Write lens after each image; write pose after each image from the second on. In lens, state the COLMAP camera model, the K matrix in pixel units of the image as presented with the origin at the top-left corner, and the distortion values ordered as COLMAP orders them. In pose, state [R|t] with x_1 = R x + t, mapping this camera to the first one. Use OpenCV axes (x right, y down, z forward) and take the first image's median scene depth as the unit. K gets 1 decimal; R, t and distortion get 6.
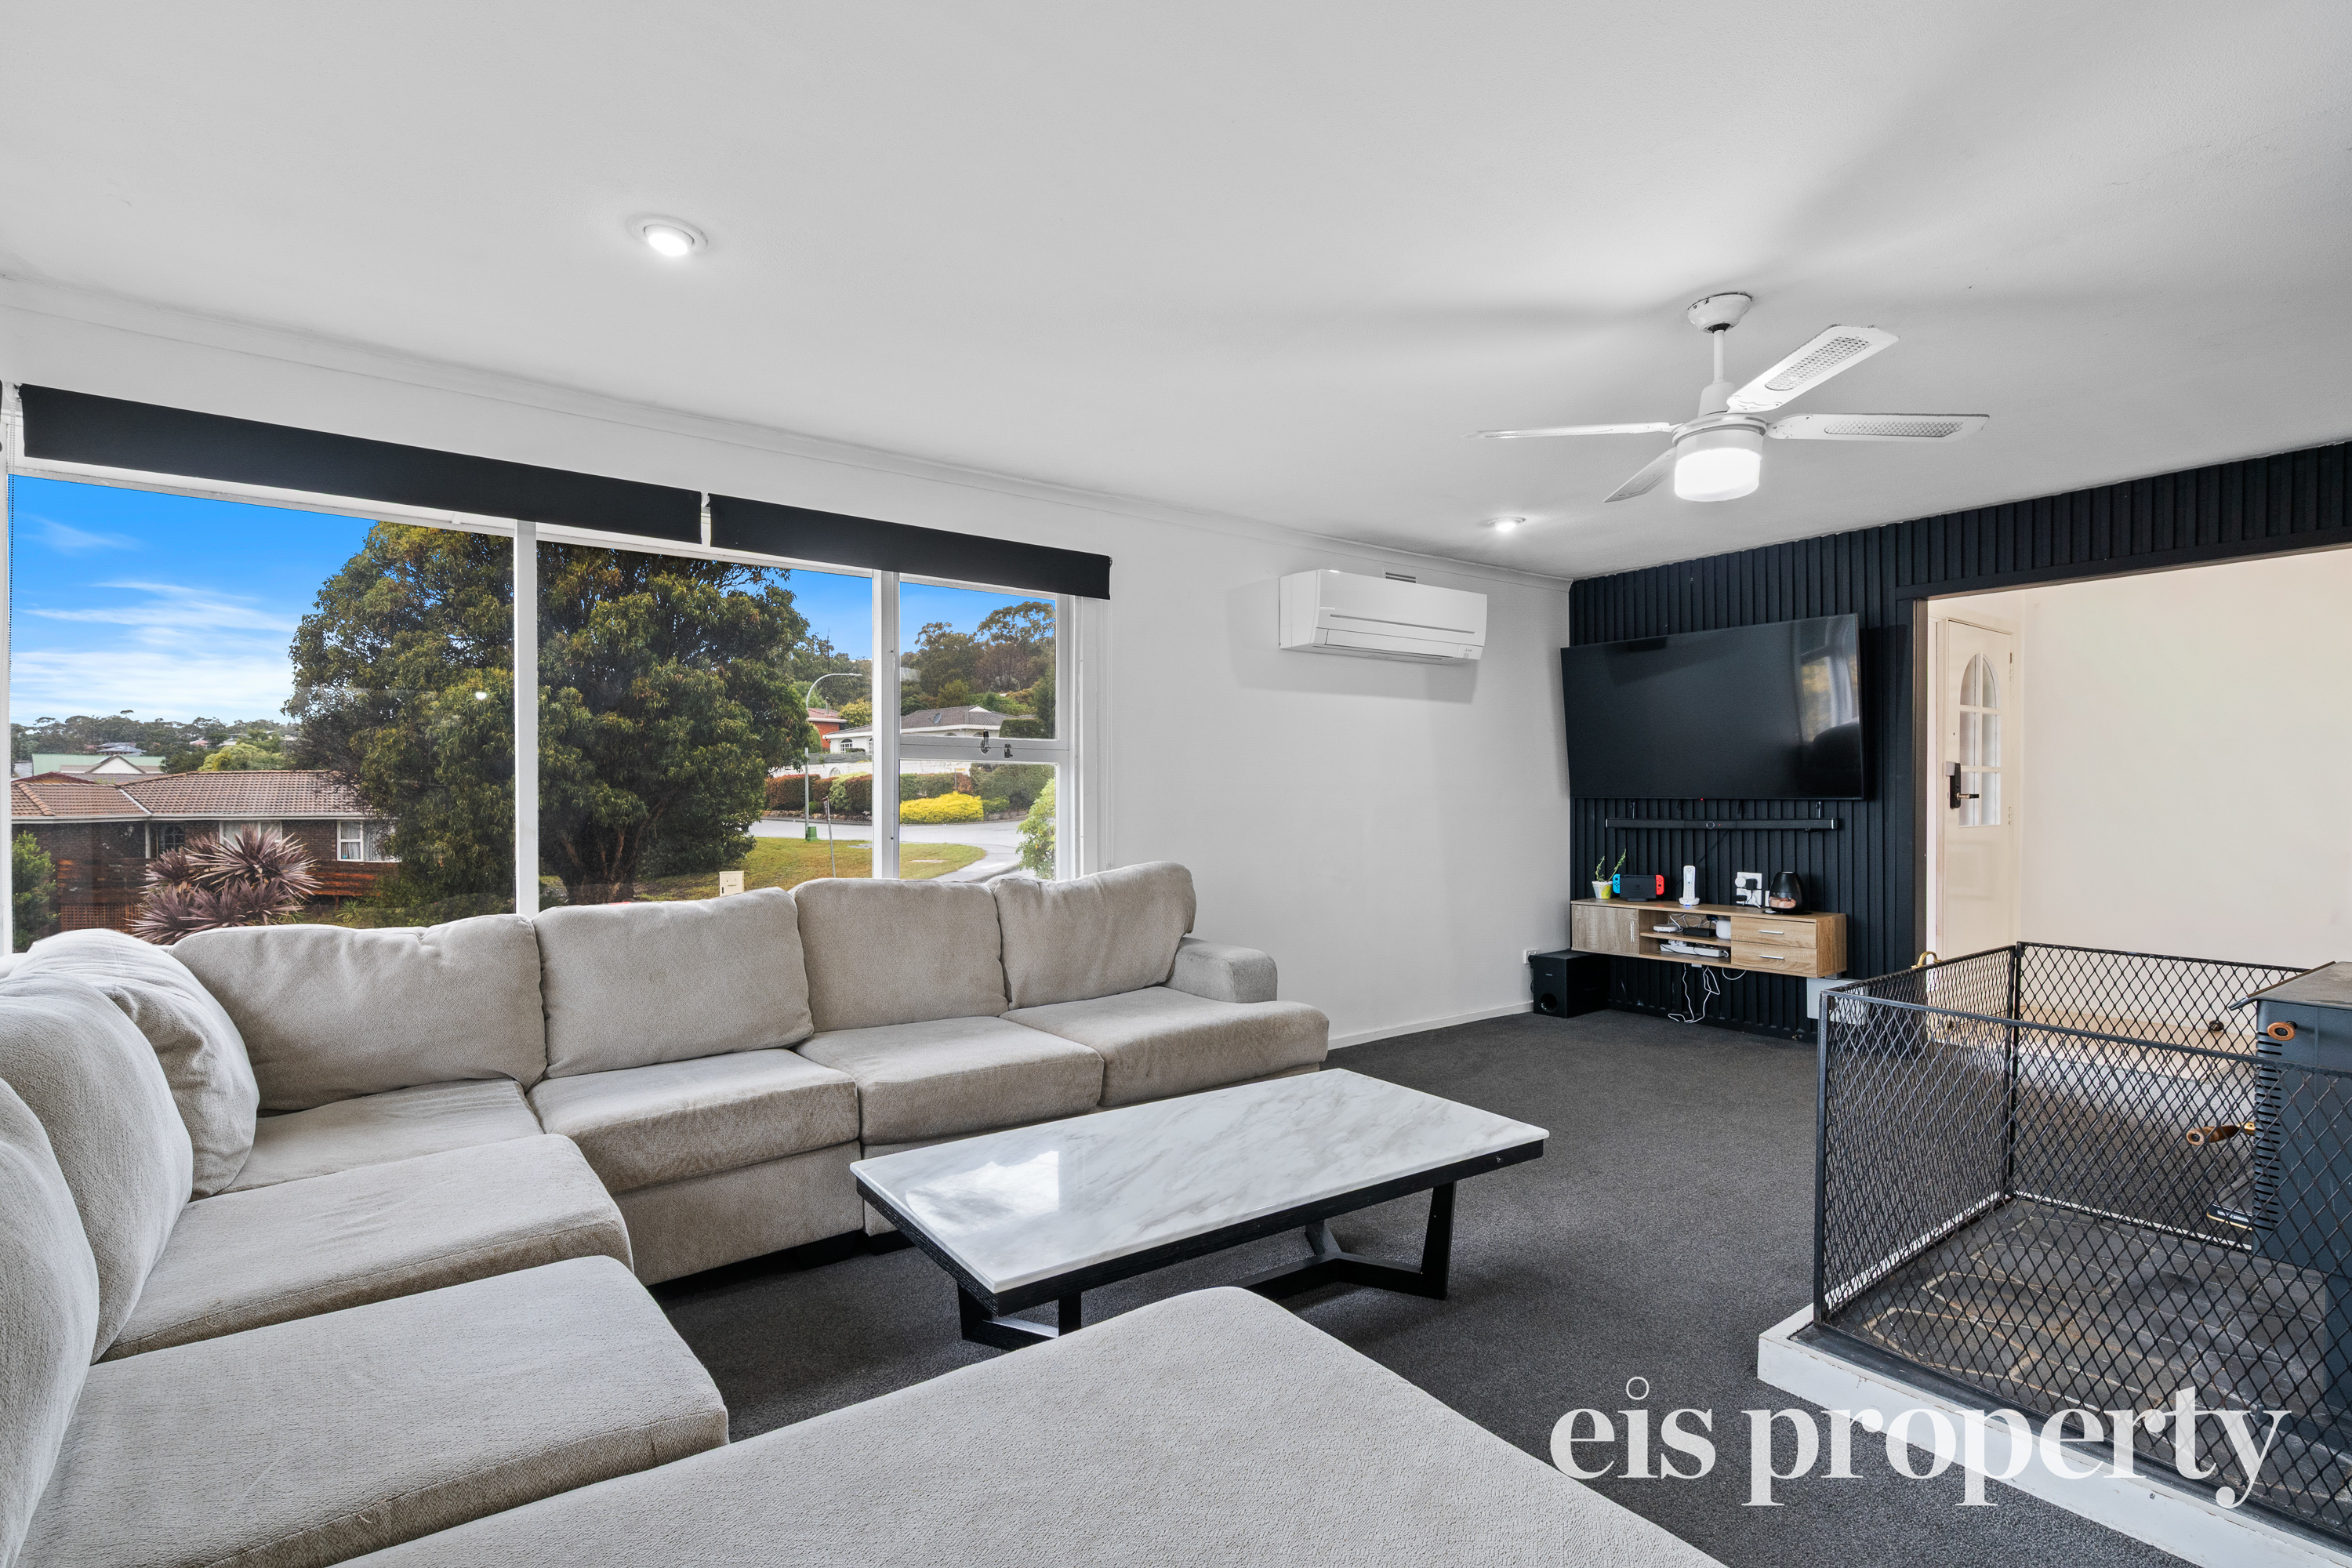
lens RADIAL K [[1127.6, 0, 1259.0], [0, 1127.6, 811.5], [0, 0, 1]] dist [0.001235, 0.000072]
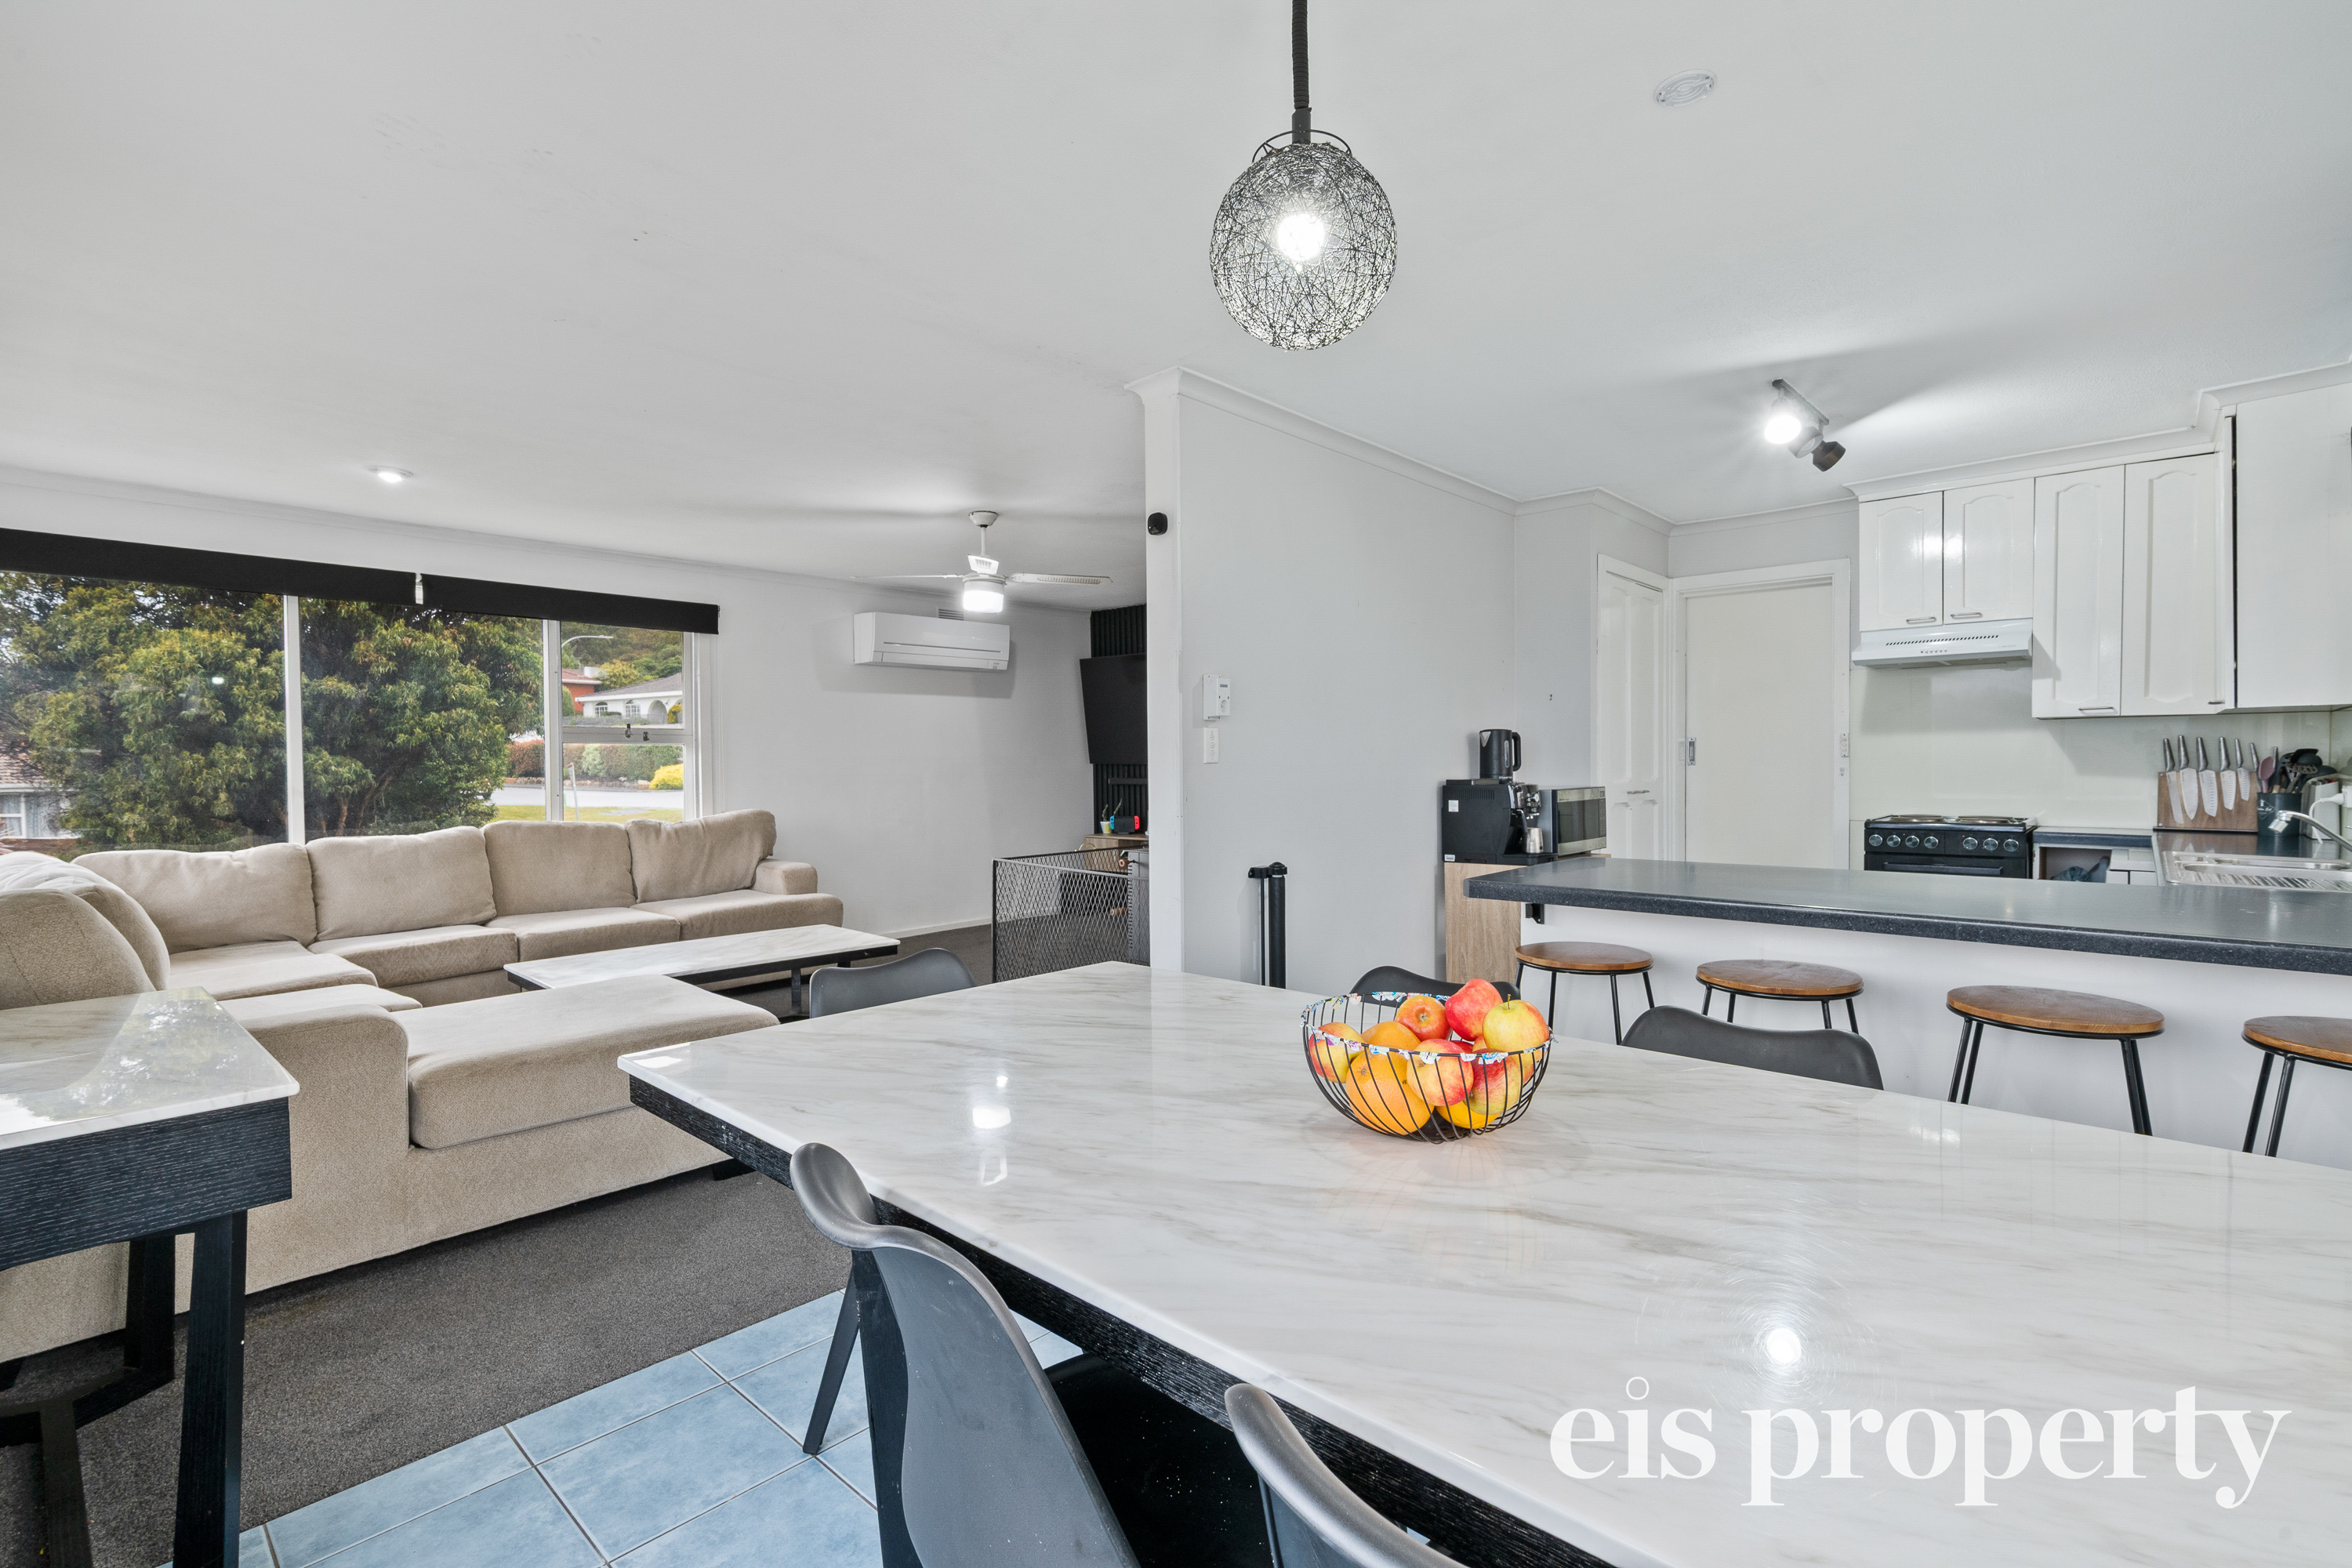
lens RADIAL K [[1057.2, 0, 1176.0], [0, 1057.2, 784.0], [0, 0, 1]] dist [-0.001979, -0.000274]
pose [[0.988284, -0.010134, 0.152291, 0.322513], [0.008622, 0.999907, 0.010582, 0.000045], [-0.152384, -0.009145, 0.988279, -0.611210]]
